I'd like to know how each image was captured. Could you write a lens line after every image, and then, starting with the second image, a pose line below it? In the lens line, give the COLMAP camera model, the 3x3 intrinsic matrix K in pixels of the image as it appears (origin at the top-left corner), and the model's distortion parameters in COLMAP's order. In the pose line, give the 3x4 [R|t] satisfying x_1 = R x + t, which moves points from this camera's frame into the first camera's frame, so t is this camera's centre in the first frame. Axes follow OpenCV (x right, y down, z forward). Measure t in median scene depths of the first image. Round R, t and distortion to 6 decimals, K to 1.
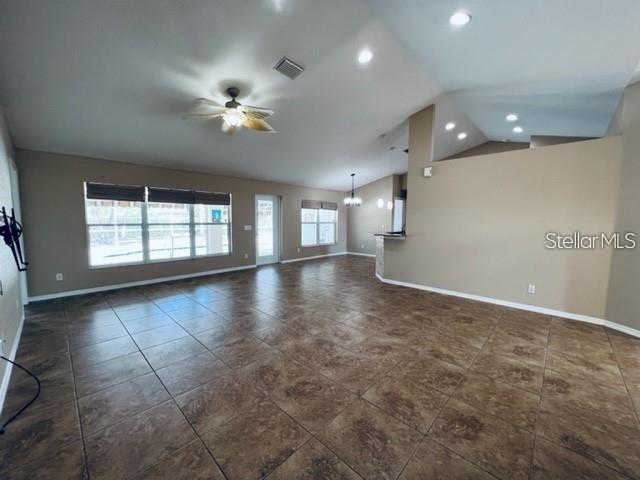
lens RADIAL K [[256.5, 0, 318.3], [0, 256.5, 239.8], [0, 0, 1]] dist [-0.001893, 0.000203]
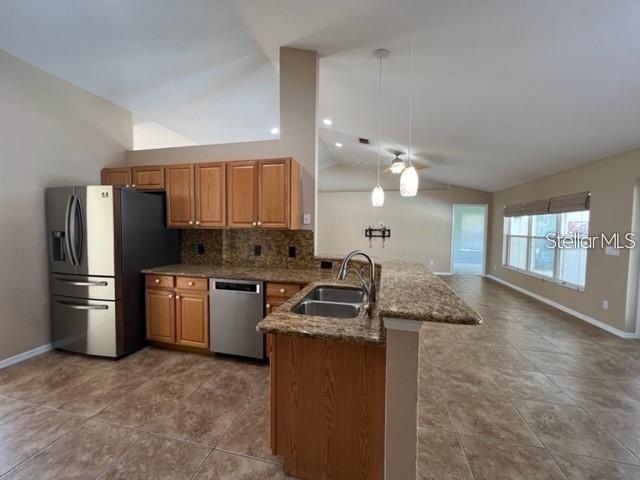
lens RADIAL K [[256.5, 0, 318.3], [0, 256.5, 239.8], [0, 0, 1]] dist [-0.001893, 0.000203]
pose [[-0.861935, 0.010810, -0.506903, 0.417989], [-0.057029, 0.991361, 0.118113, -0.082708], [0.503801, 0.130714, -0.853872, 0.988134]]
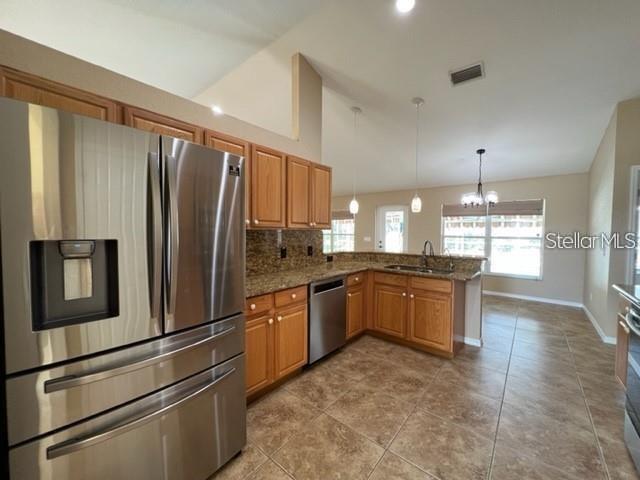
lens RADIAL K [[256.5, 0, 318.3], [0, 256.5, 239.8], [0, 0, 1]] dist [-0.001893, 0.000203]
pose [[0.071375, 0.033922, -0.996873, 0.669558], [-0.088903, 0.995660, 0.027516, -0.047571], [0.993480, 0.086662, 0.074081, 0.626388]]
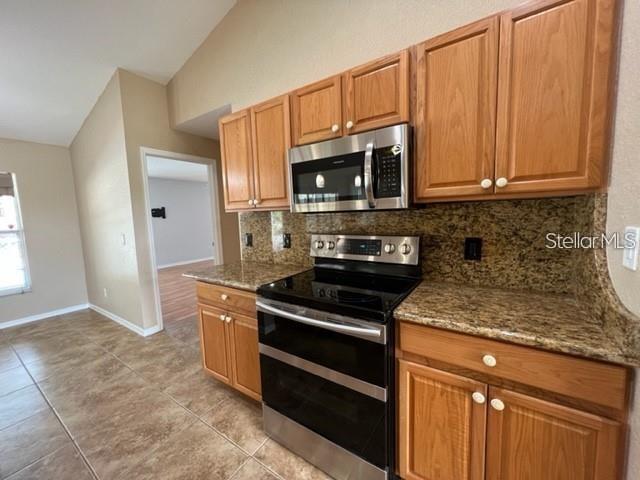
lens RADIAL K [[253.5, 0, 320.0], [0, 253.5, 240.0], [0, 0, 1]] dist [-0.001229, 0.000041]
pose [[0.981896, -0.053297, 0.181769, 0.499829], [0.050503, 0.998524, 0.019970, -0.050777], [-0.182565, -0.010429, 0.983138, 0.708194]]
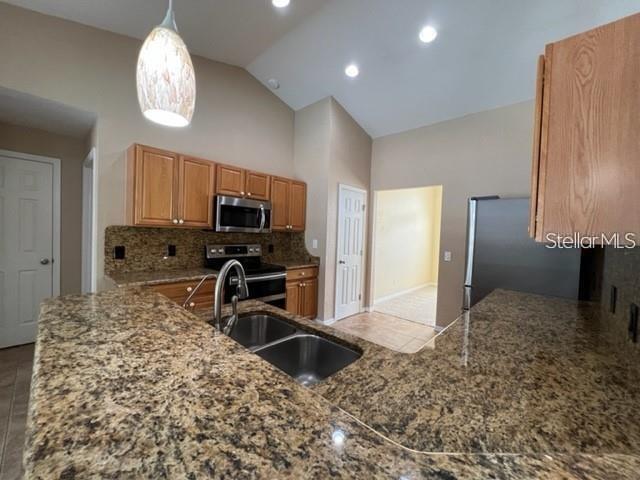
lens RADIAL K [[256.5, 0, 318.3], [0, 256.5, 239.8], [0, 0, 1]] dist [-0.001893, 0.000203]
pose [[-0.022859, -0.032940, 0.999196, 0.150580], [0.048111, 0.998263, 0.034009, -0.063950], [-0.998580, 0.048850, -0.021235, 0.784995]]
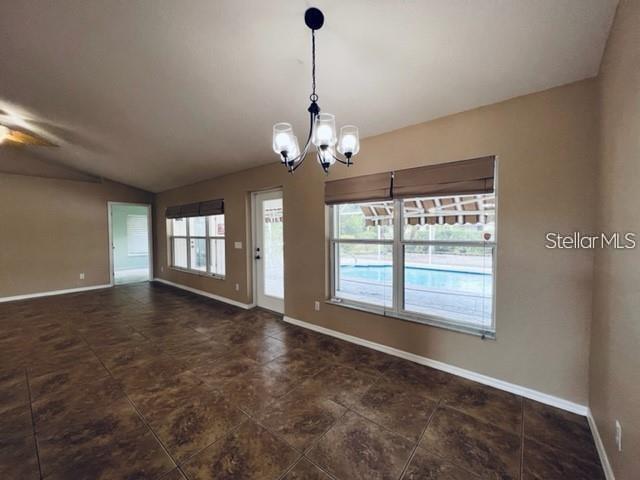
lens RADIAL K [[256.5, 0, 318.3], [0, 256.5, 239.8], [0, 0, 1]] dist [-0.001893, 0.000203]
pose [[0.080296, 0.028577, -0.996361, 0.348677], [-0.074499, 0.996965, 0.022591, -0.079100], [0.993983, 0.072414, 0.082181, 1.000618]]
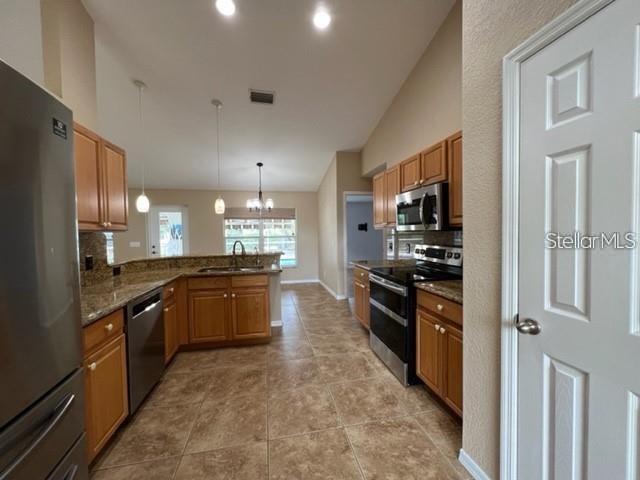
lens RADIAL K [[256.5, 0, 318.3], [0, 256.5, 239.8], [0, 0, 1]] dist [-0.001893, 0.000203]
pose [[0.825603, 0.001119, -0.564251, 0.630327], [-0.029133, 0.998749, -0.040646, -0.039008], [0.563499, 0.049996, 0.824602, 0.552429]]
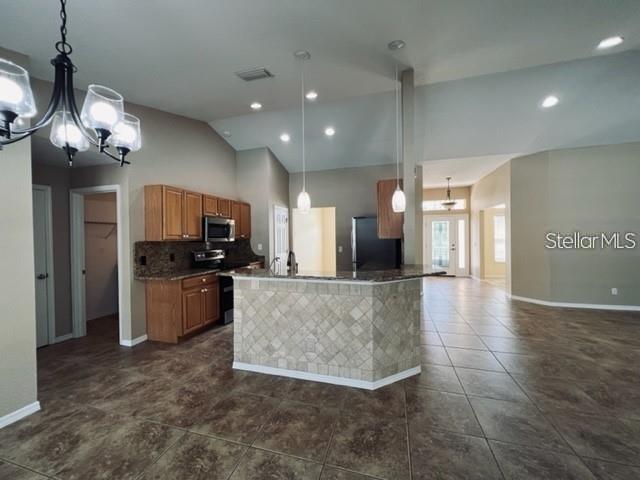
lens RADIAL K [[256.5, 0, 318.3], [0, 256.5, 239.8], [0, 0, 1]] dist [-0.001893, 0.000203]
pose [[-0.461250, -0.006883, 0.887244, -0.053894], [0.085090, 0.995018, 0.051954, -0.082052], [-0.883181, 0.099459, -0.458366, 0.957582]]
